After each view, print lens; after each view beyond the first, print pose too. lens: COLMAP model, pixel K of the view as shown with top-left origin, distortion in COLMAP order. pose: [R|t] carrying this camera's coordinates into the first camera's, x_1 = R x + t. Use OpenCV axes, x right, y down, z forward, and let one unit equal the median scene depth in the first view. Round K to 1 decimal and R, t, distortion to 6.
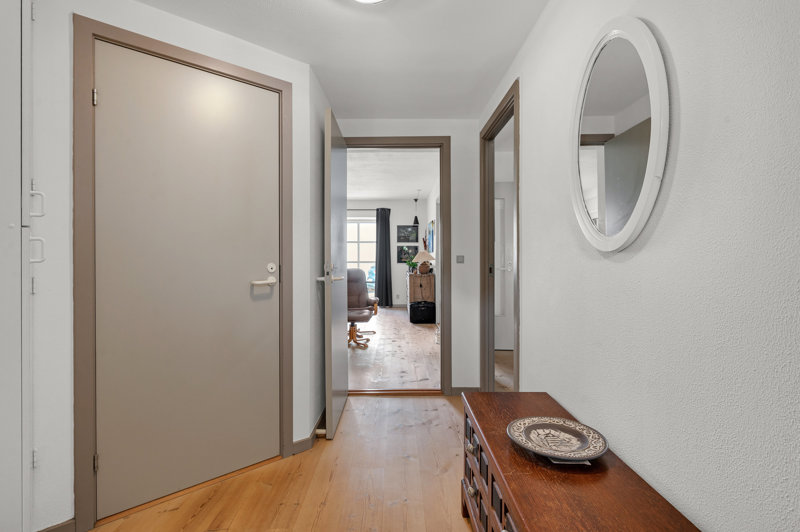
lens RADIAL K [[364.5, 0, 400.4], [0, 364.5, 262.0], [0, 0, 1]] dist [-0.003112, 0.000342]
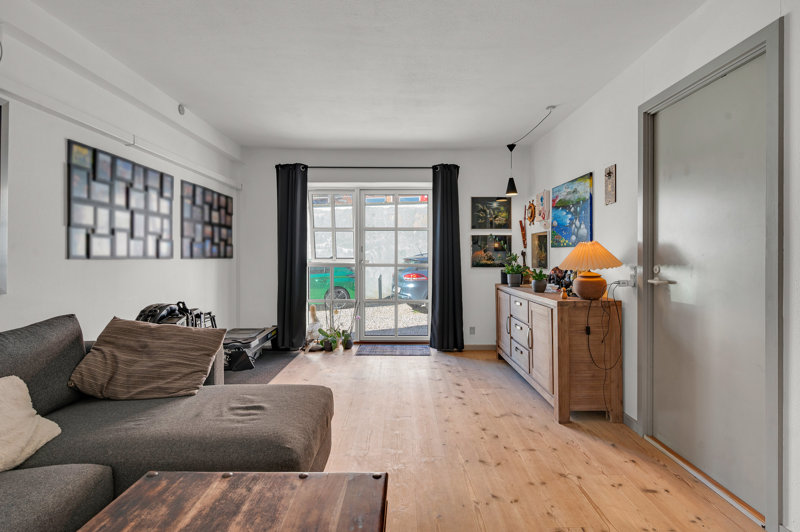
lens RADIAL K [[364.5, 0, 399.9], [0, 364.5, 258.6], [0, 0, 1]] dist [-0.003112, 0.000342]
pose [[0.999981, -0.005392, 0.002889, -0.115417], [0.005390, 0.999985, 0.000601, -0.011357], [-0.002892, -0.000586, 0.999996, 0.468796]]
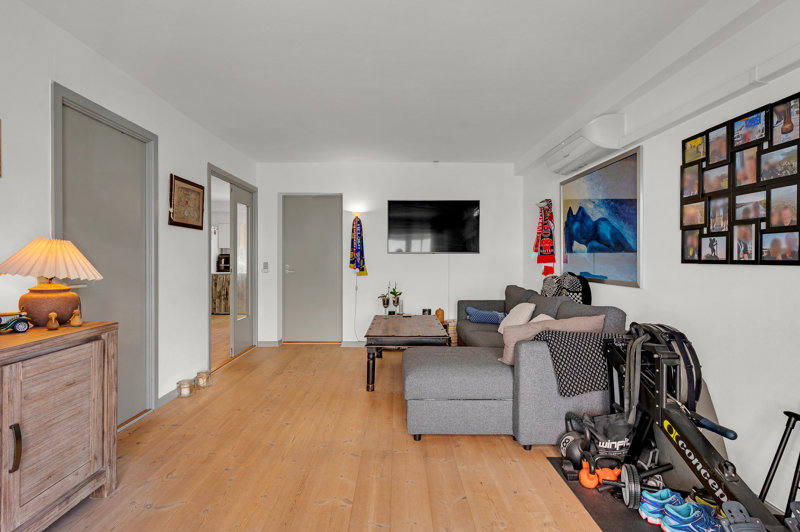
lens RADIAL K [[364.5, 0, 394.2], [0, 364.5, 262.8], [0, 0, 1]] dist [-0.003112, 0.000342]
pose [[-0.999639, 0.001730, -0.026817, -0.142882], [0.001480, 0.999955, 0.009336, -0.014826], [0.026832, 0.009293, -0.999597, 0.970450]]
